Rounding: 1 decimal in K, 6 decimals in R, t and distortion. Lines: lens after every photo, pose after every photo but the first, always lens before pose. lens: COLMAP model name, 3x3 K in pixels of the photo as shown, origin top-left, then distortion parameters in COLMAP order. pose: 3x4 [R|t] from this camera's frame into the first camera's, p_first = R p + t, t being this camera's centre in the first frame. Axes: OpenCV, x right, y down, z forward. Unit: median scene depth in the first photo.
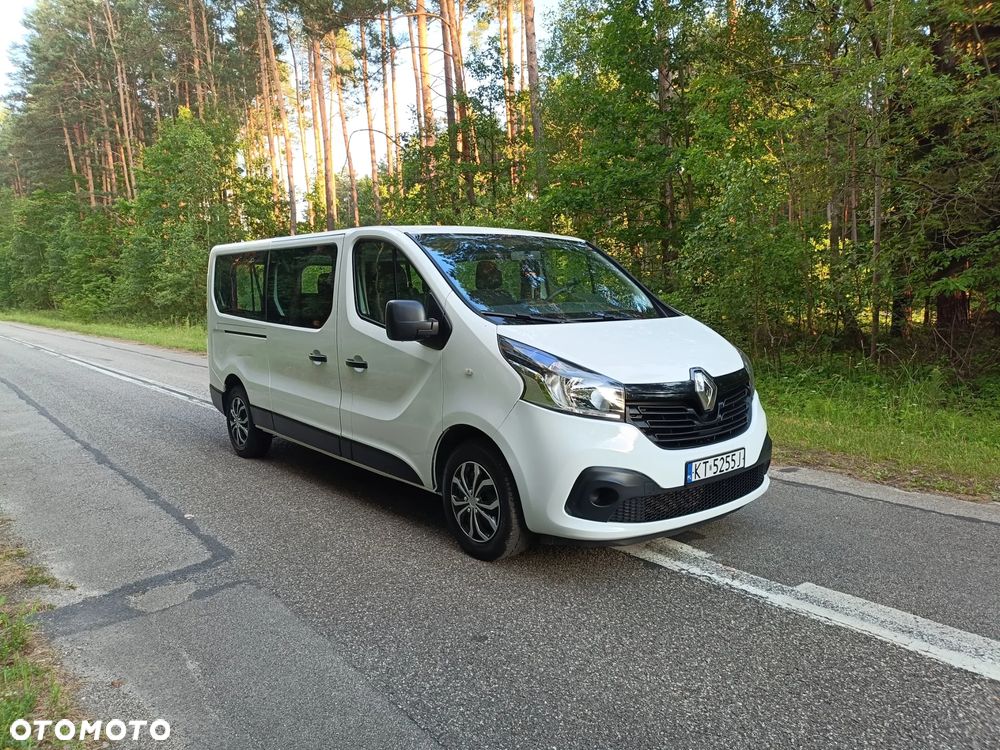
lens RADIAL K [[740.7, 0, 493.0], [0, 740.7, 372.9], [0, 0, 1]] dist [0.032772, -0.022312]
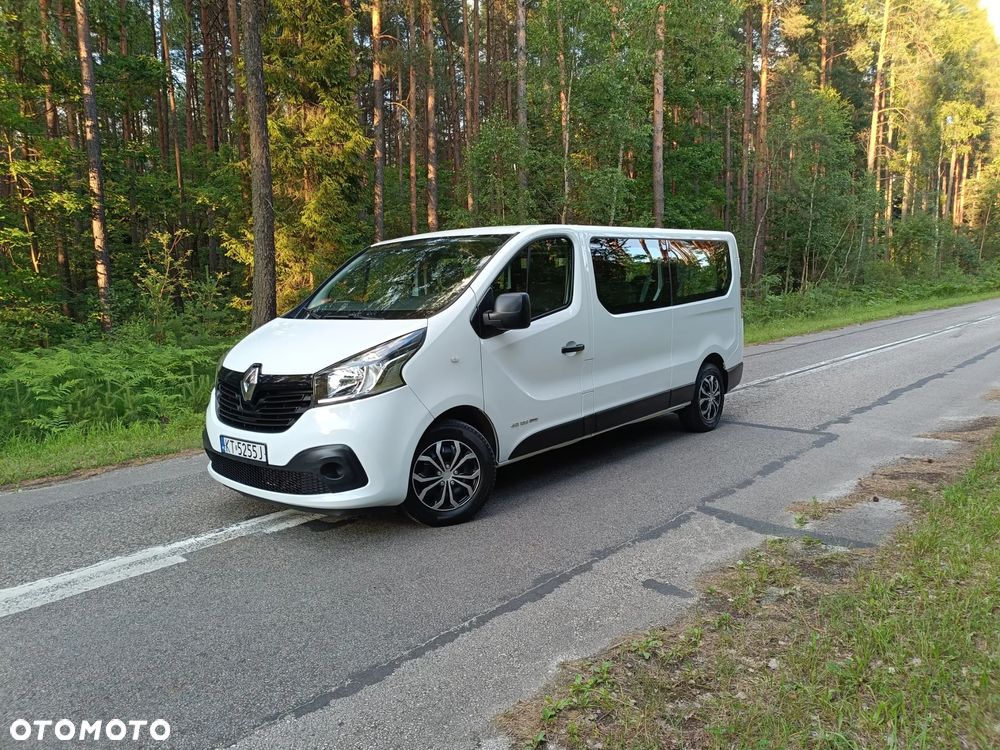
lens RADIAL K [[740.7, 0, 494.3], [0, 740.7, 373.8], [0, 0, 1]] dist [0.032772, -0.022312]
pose [[0.153671, 0.123668, -0.980353, 1.292900], [-0.079972, 0.990439, 0.112405, -0.131708], [0.984880, 0.061127, 0.162092, 1.046095]]
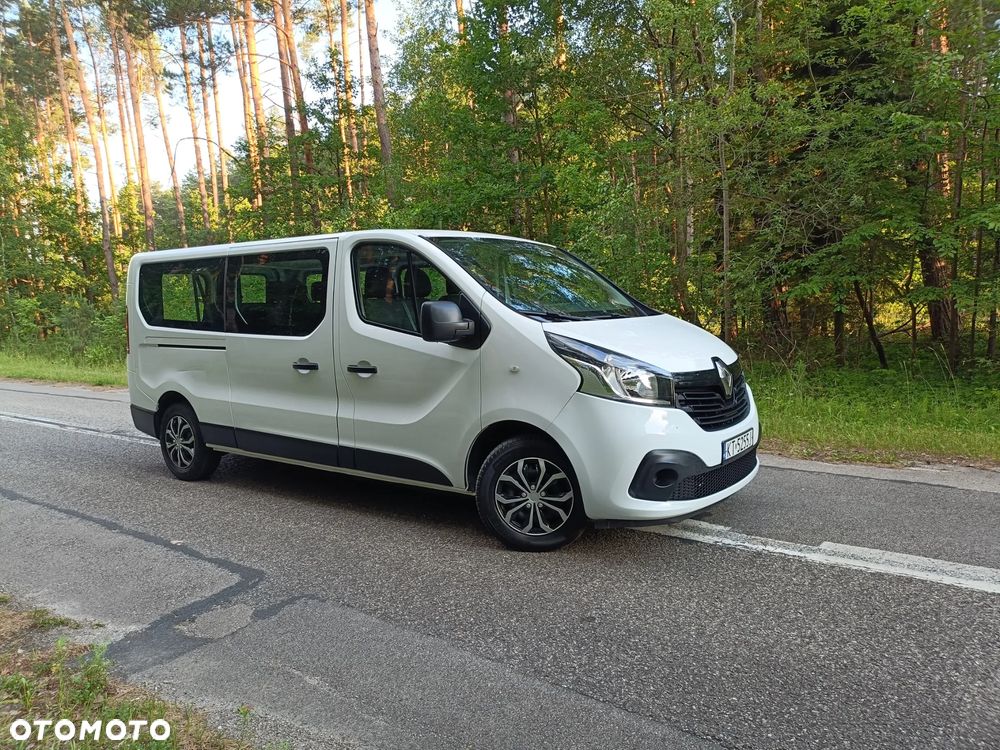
lens RADIAL K [[740.7, 0, 494.6], [0, 740.7, 372.0], [0, 0, 1]] dist [0.032772, -0.022312]
pose [[0.970684, -0.037773, 0.237371, -0.272297], [0.043233, 0.998906, -0.017836, 0.017912], [-0.236437, 0.027575, 0.971255, 0.008336]]
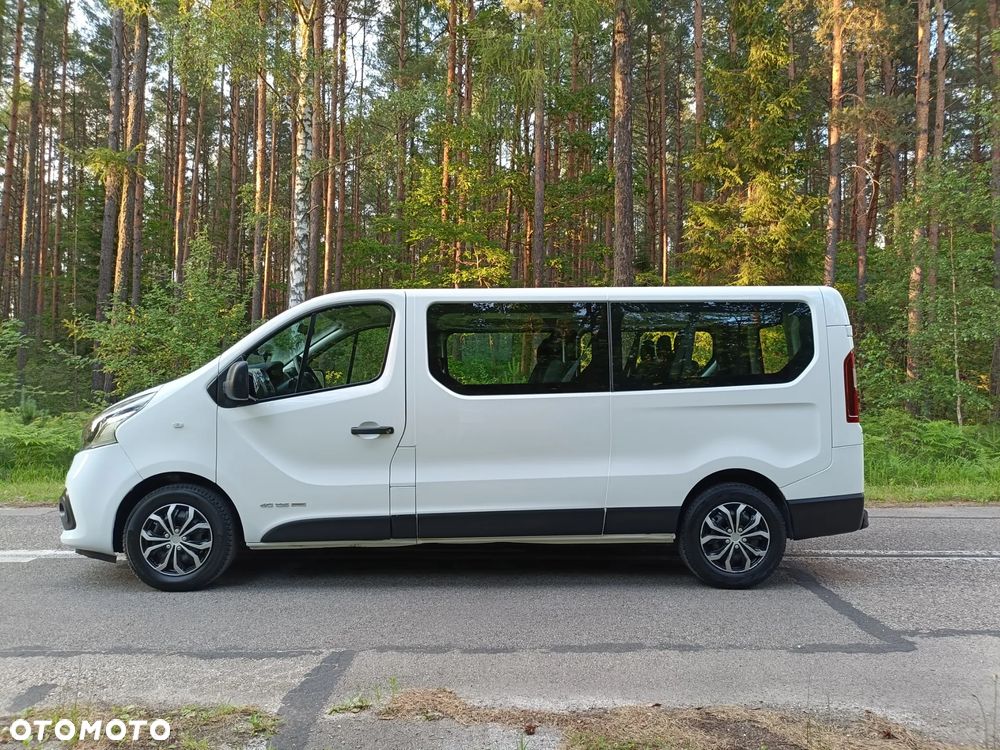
lens RADIAL K [[740.7, 0, 495.7], [0, 740.7, 374.9], [0, 0, 1]] dist [0.032772, -0.022312]
pose [[-0.615973, -0.000160, -0.787768, 0.832768], [-0.084211, 0.994283, 0.065644, -0.207116], [0.783254, 0.106773, -0.612465, 2.131016]]
